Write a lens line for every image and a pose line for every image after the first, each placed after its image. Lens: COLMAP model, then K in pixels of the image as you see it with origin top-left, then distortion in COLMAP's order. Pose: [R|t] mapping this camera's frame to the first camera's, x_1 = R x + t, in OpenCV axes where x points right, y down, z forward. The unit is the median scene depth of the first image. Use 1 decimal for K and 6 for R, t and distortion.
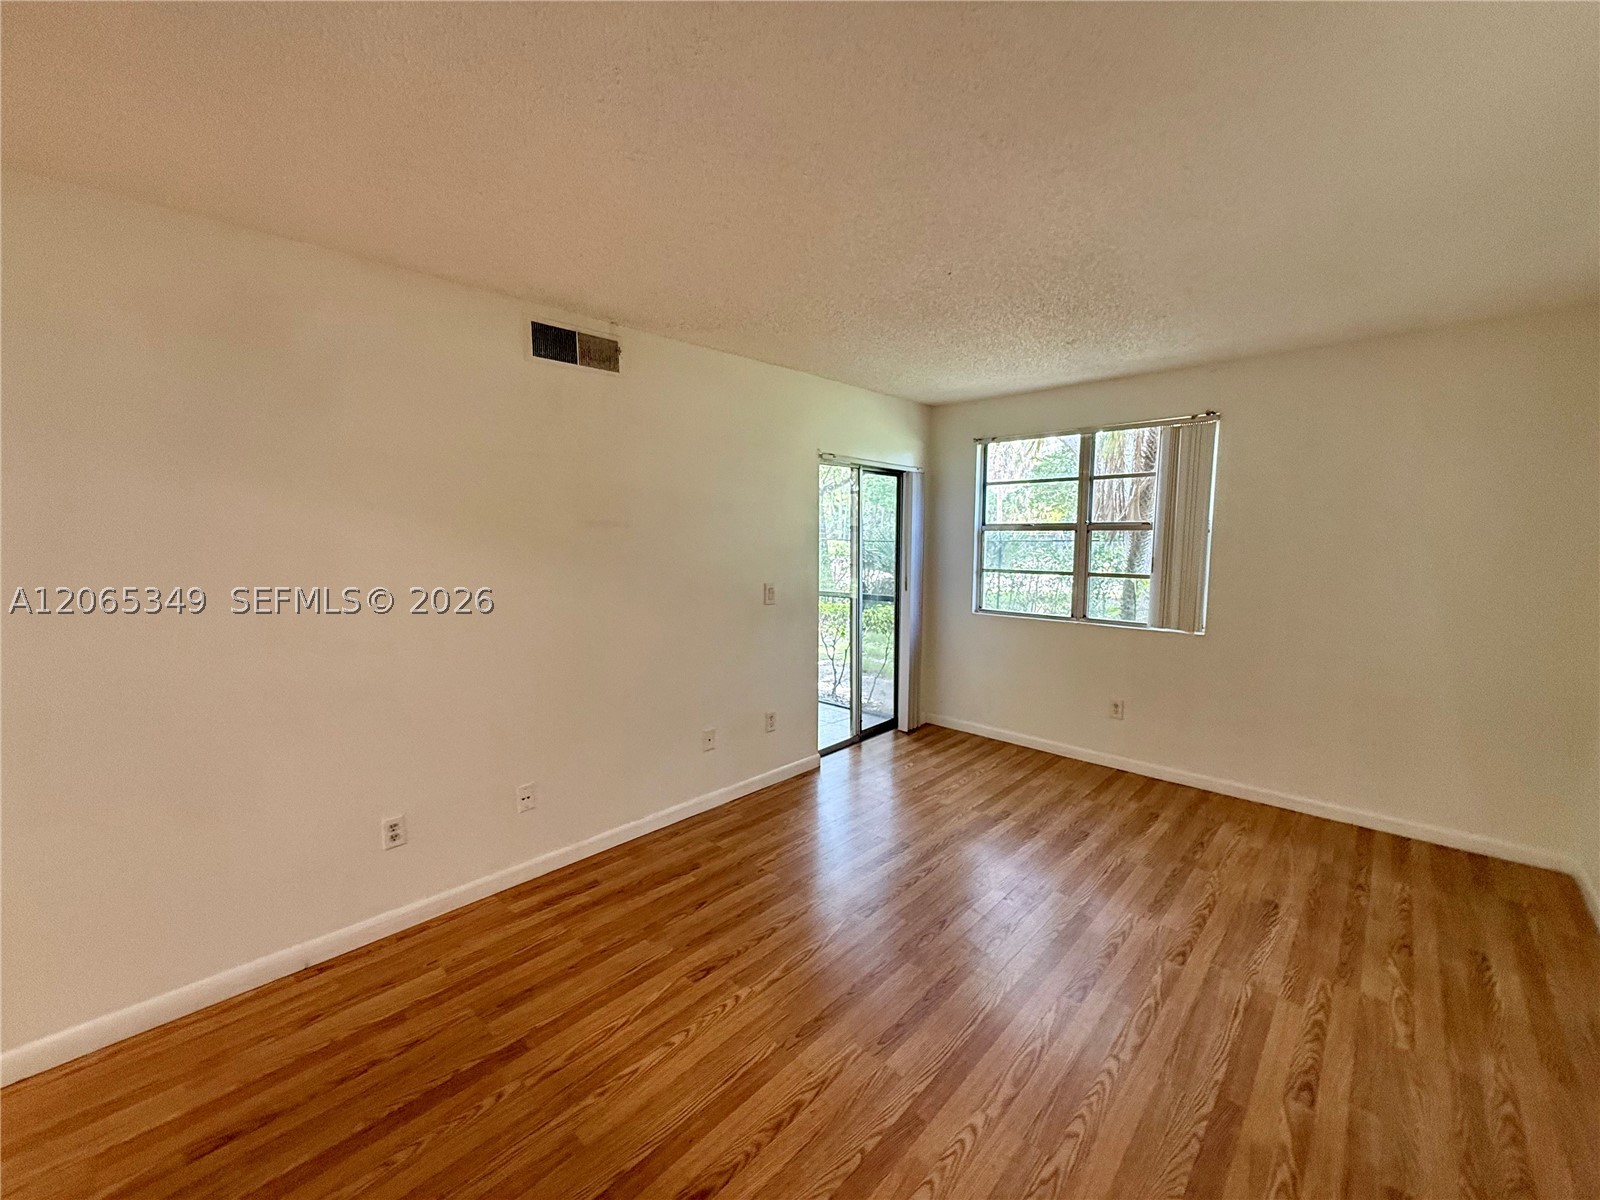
lens RADIAL K [[636.4, 0, 801.2], [0, 636.4, 604.1], [0, 0, 1]] dist [-0.000735, 0.000527]
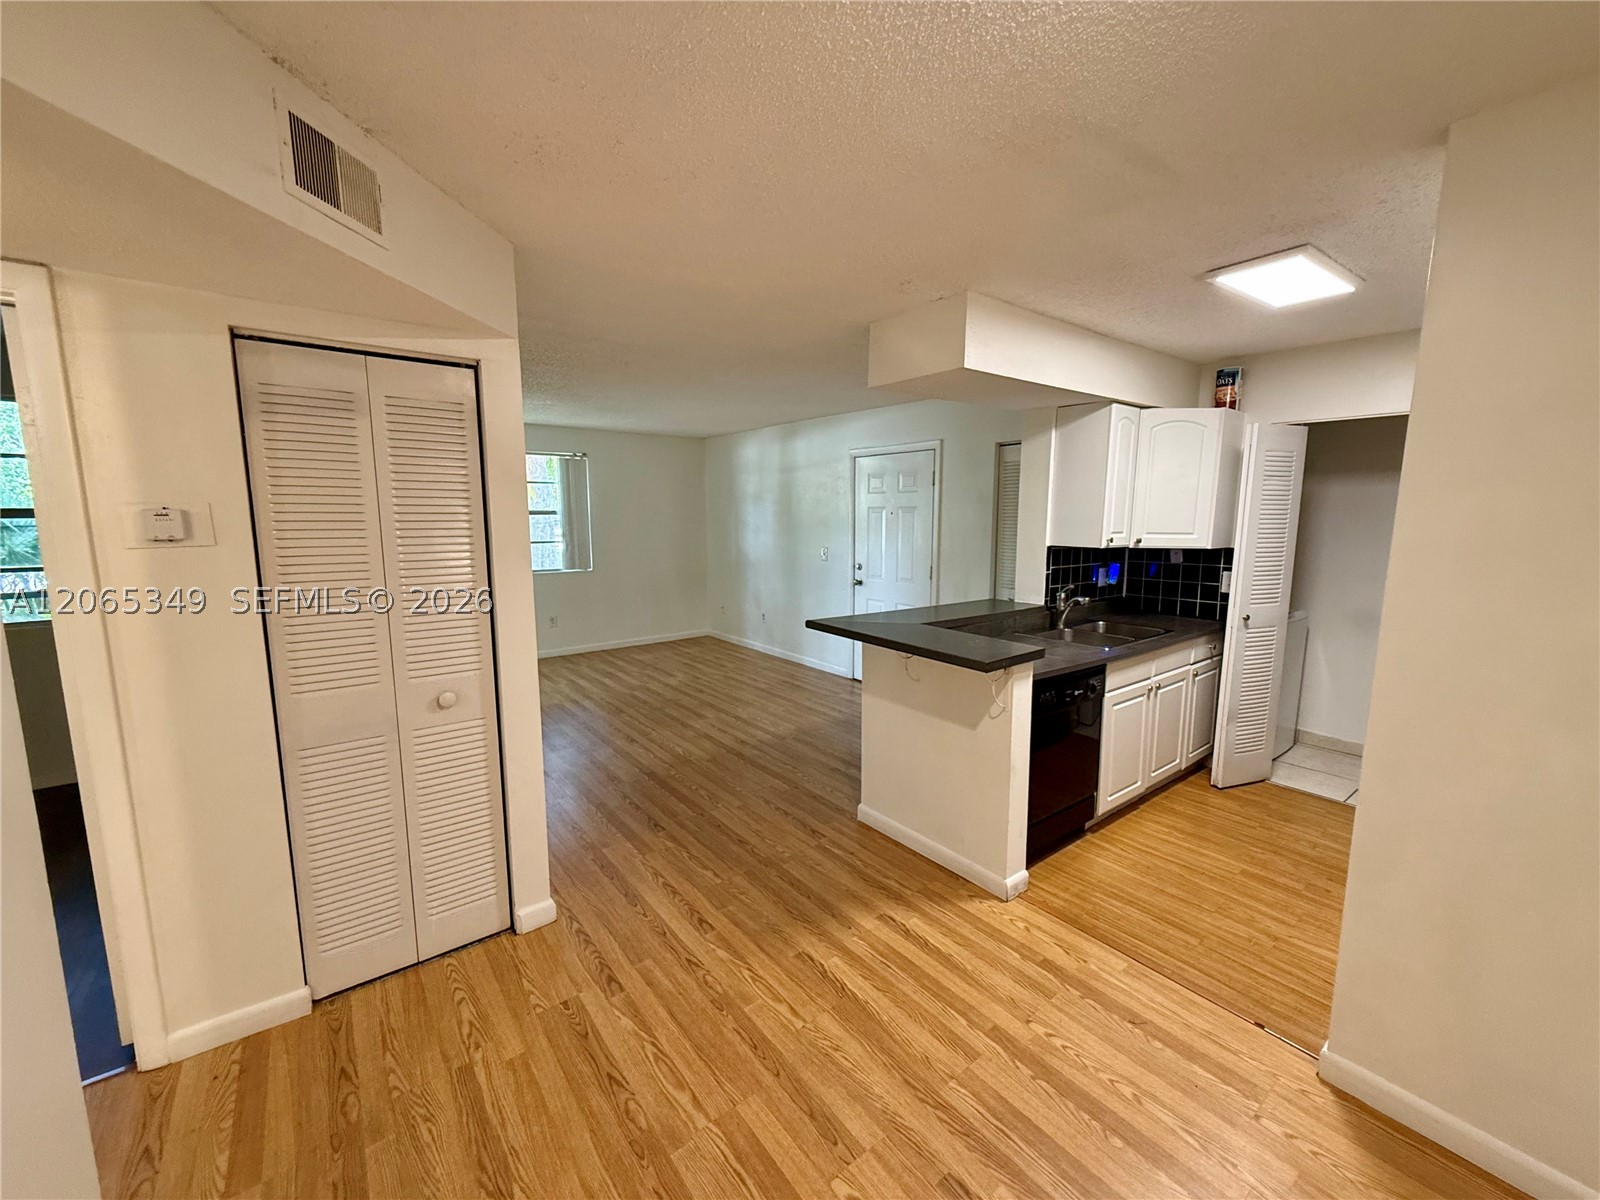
lens RADIAL K [[636.4, 0, 803.8], [0, 636.4, 604.3], [0, 0, 1]] dist [-0.000735, 0.000527]
pose [[0.151596, -0.141073, 0.978324, -1.119838], [0.108576, 0.986150, 0.125377, -0.020223], [-0.982461, 0.087216, 0.164813, 0.063457]]
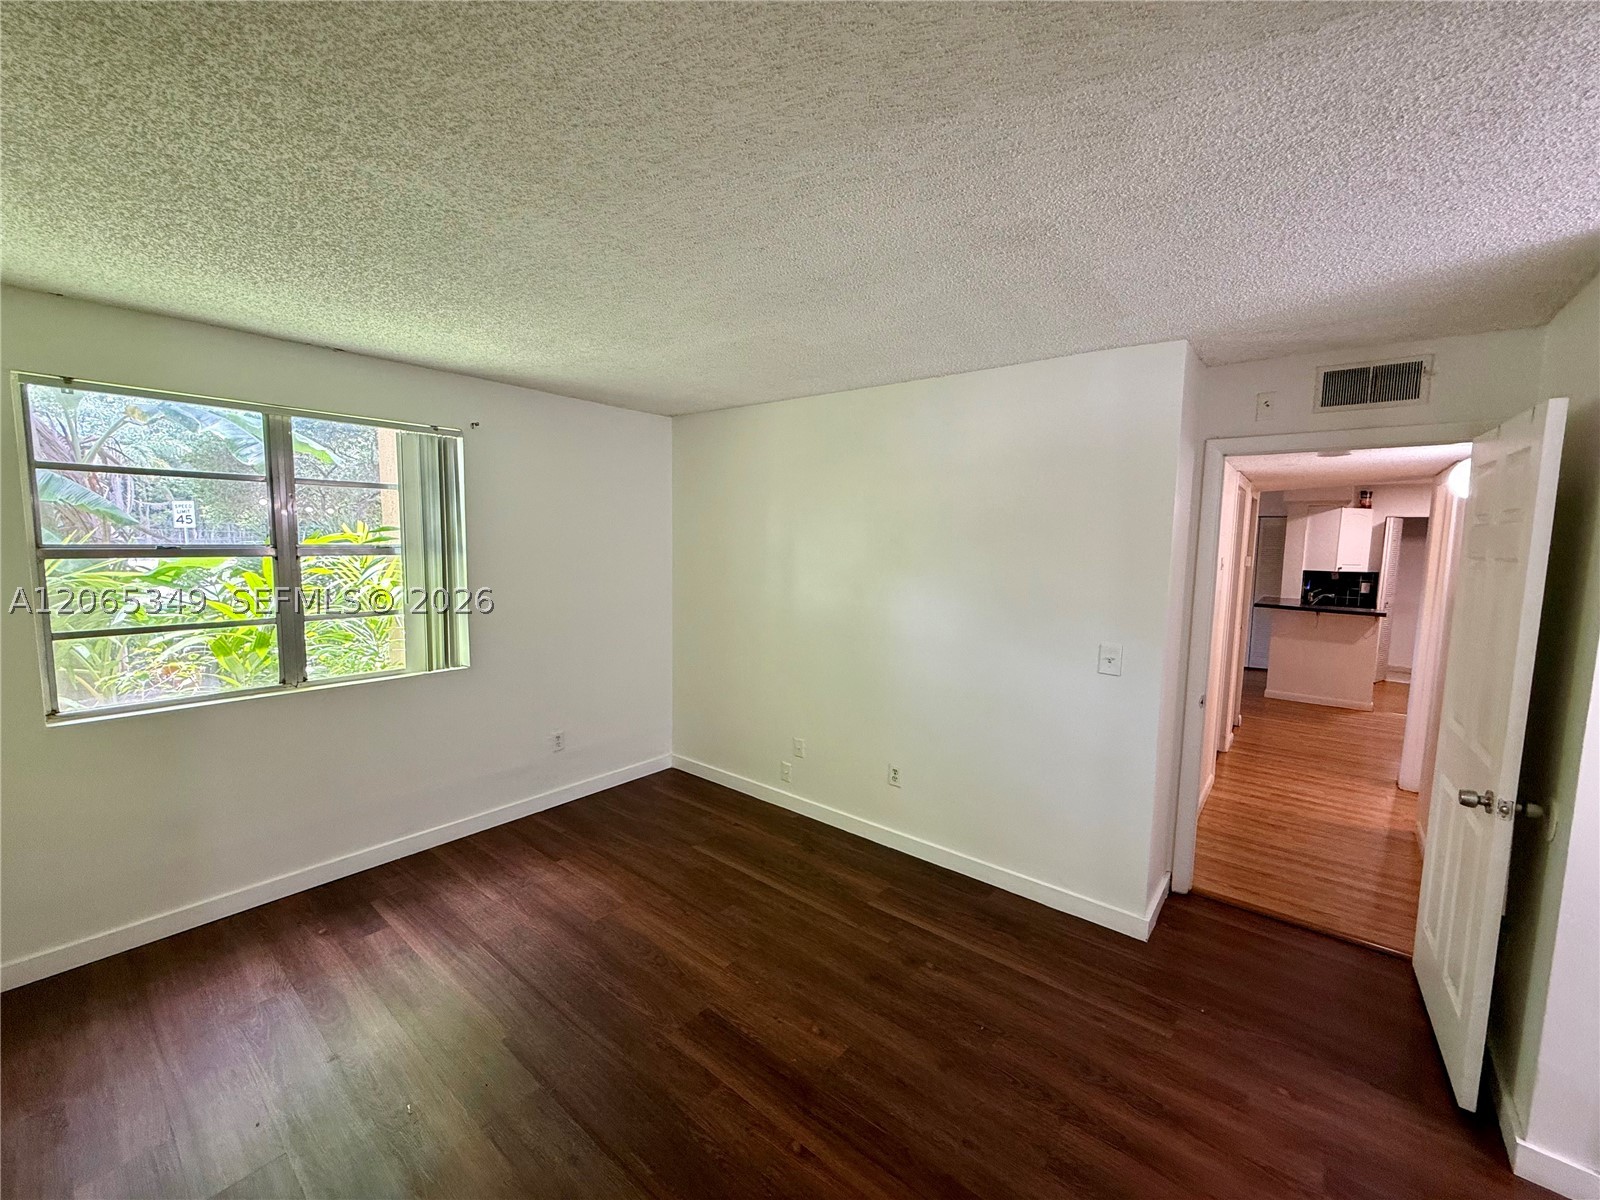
lens RADIAL K [[636.4, 0, 792.1], [0, 636.4, 600.9], [0, 0, 1]] dist [-0.000735, 0.000527]
pose [[-0.071359, -0.097675, 0.992657, -2.006495], [0.095071, 0.989997, 0.104247, -0.215184], [-0.992910, 0.101812, -0.061359, 1.586951]]
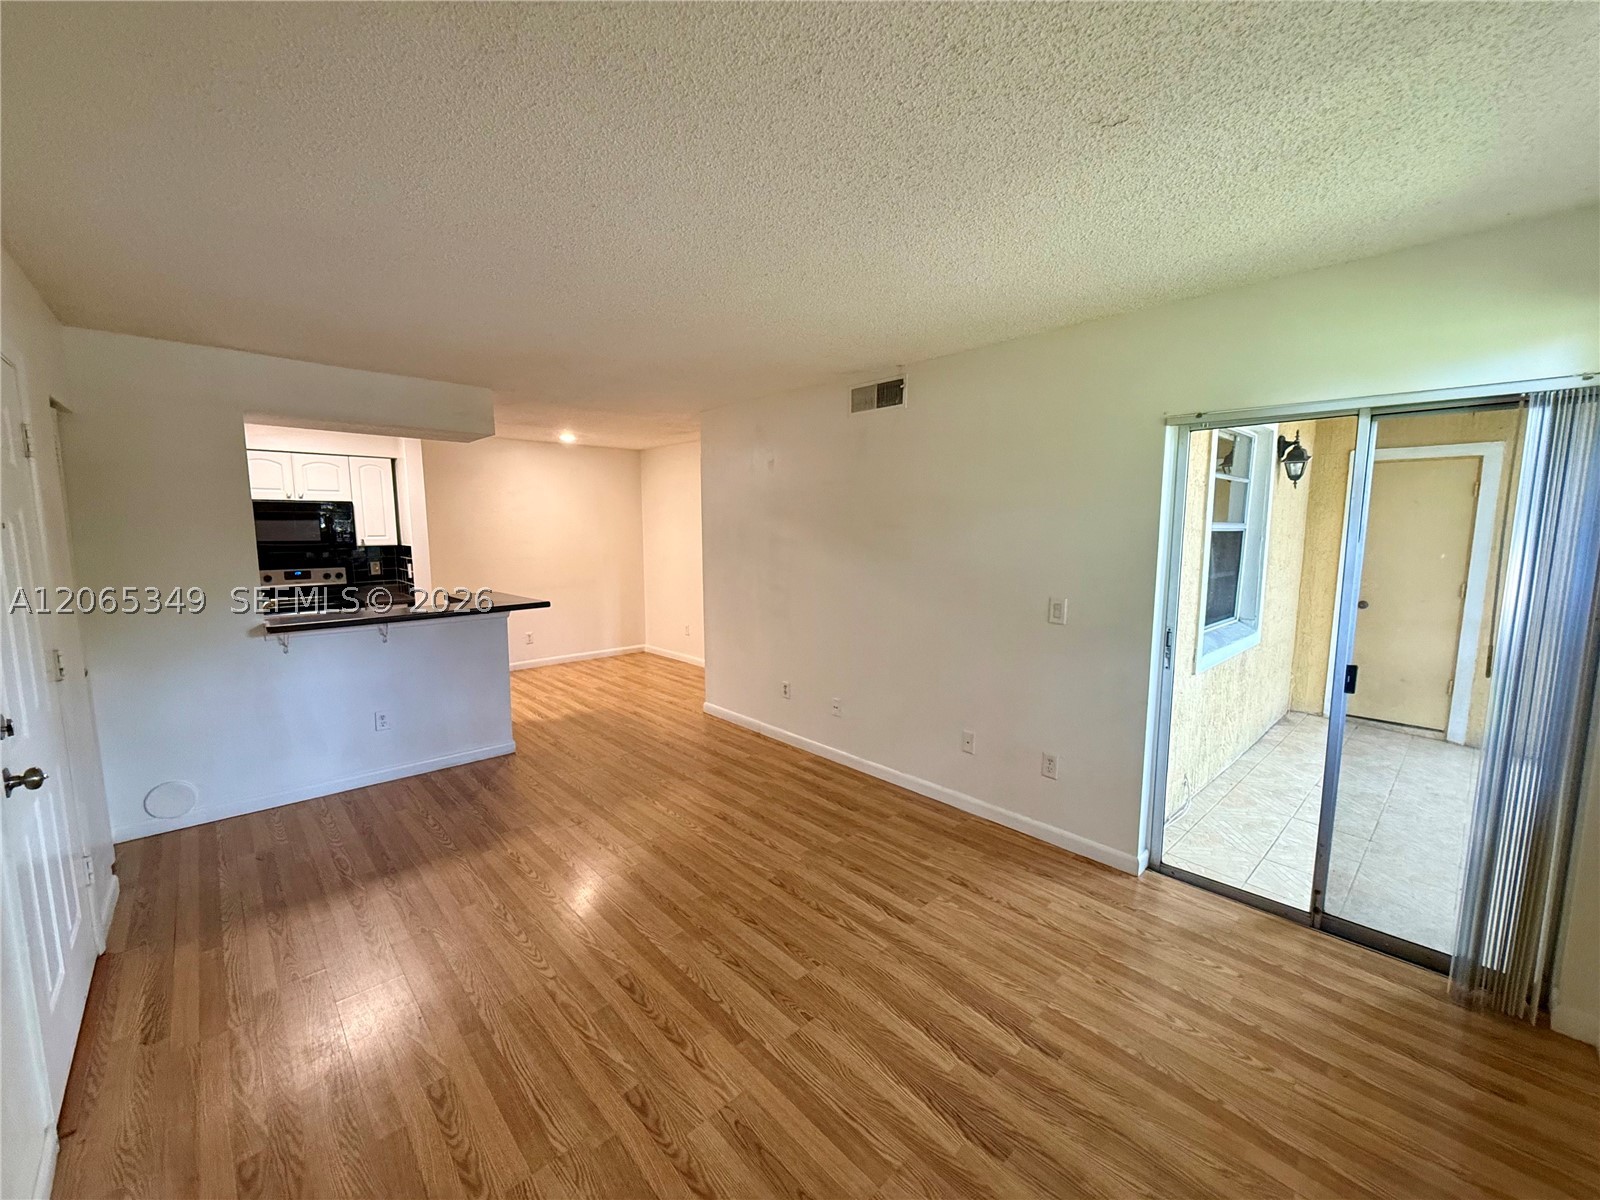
lens RADIAL K [[636.4, 0, 802.0], [0, 636.4, 604.8], [0, 0, 1]] dist [-0.000735, 0.000527]
pose [[-0.060430, 0.124637, -0.990361, 0.749508], [-0.113045, 0.984936, 0.130852, -0.089764], [0.991751, 0.119862, -0.045430, 0.687558]]
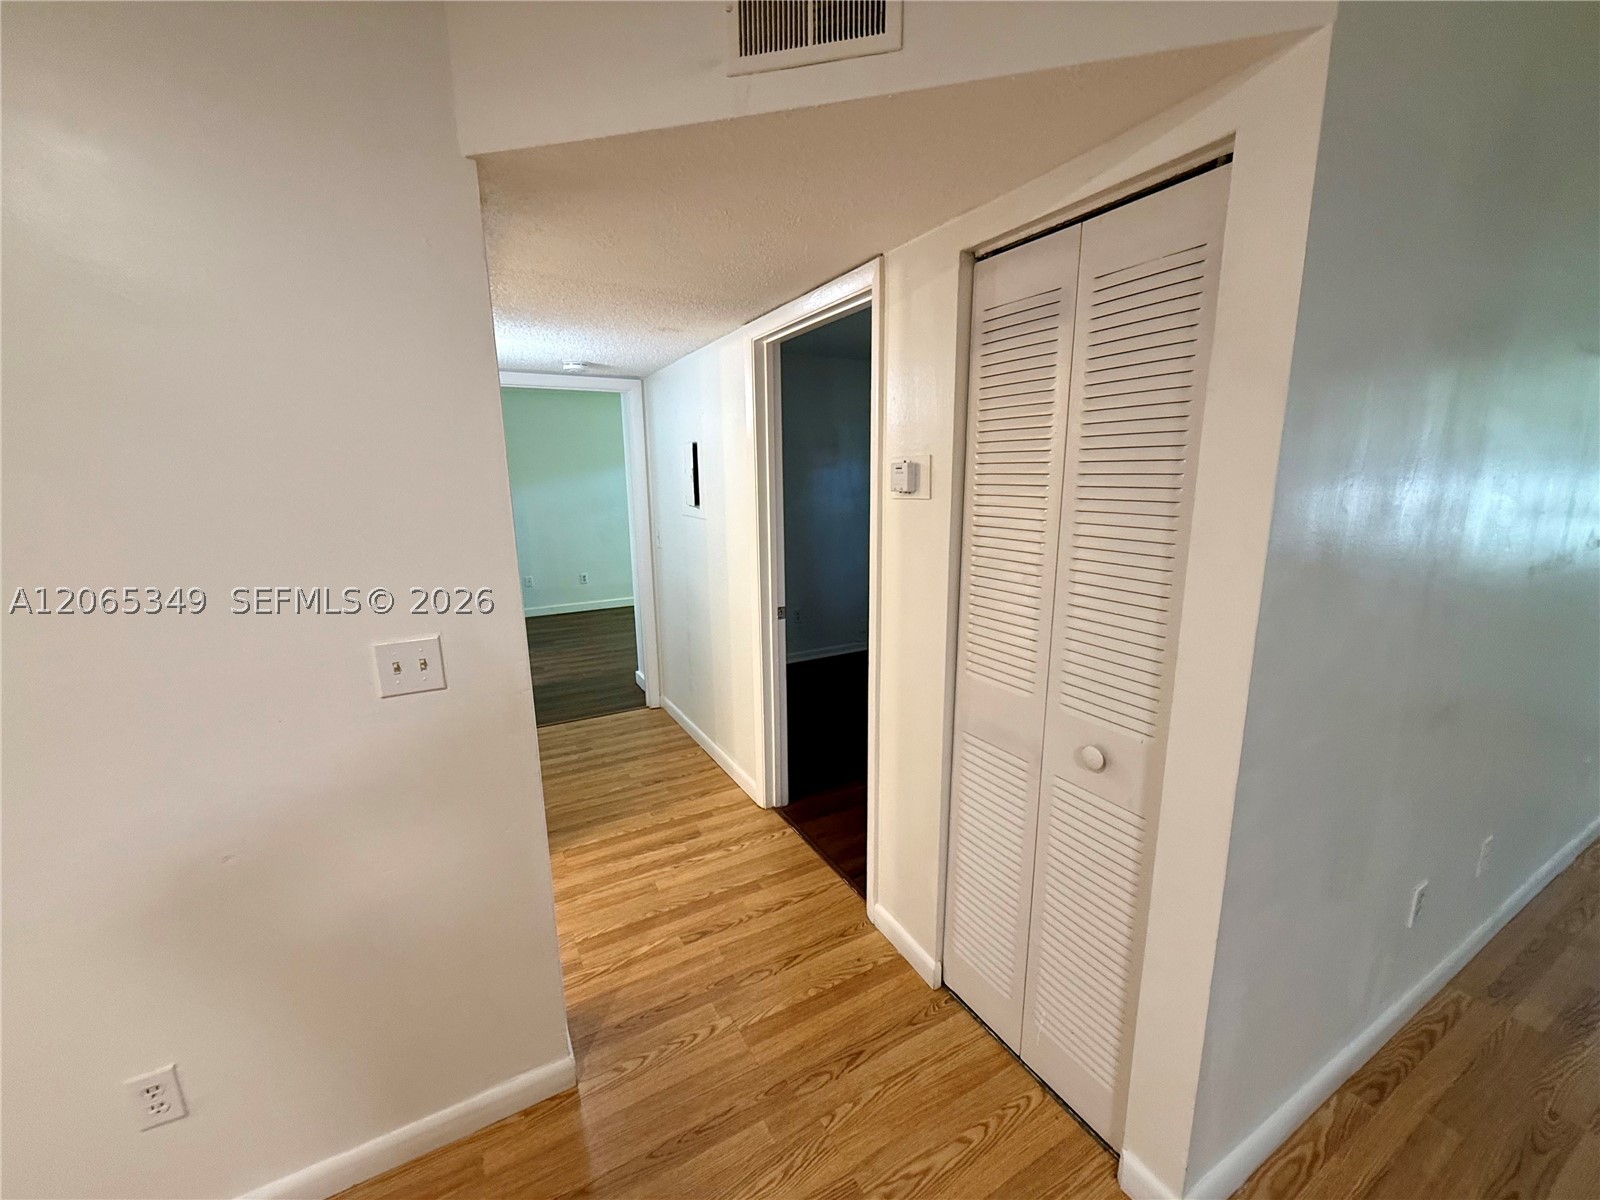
lens RADIAL K [[636.4, 0, 799.8], [0, 636.4, 602.9], [0, 0, 1]] dist [-0.000735, 0.000527]
pose [[0.952299, 0.048409, -0.301304, -0.684217], [-0.021216, 0.995451, 0.092879, -0.017055], [0.304429, -0.082056, 0.948994, 0.090888]]
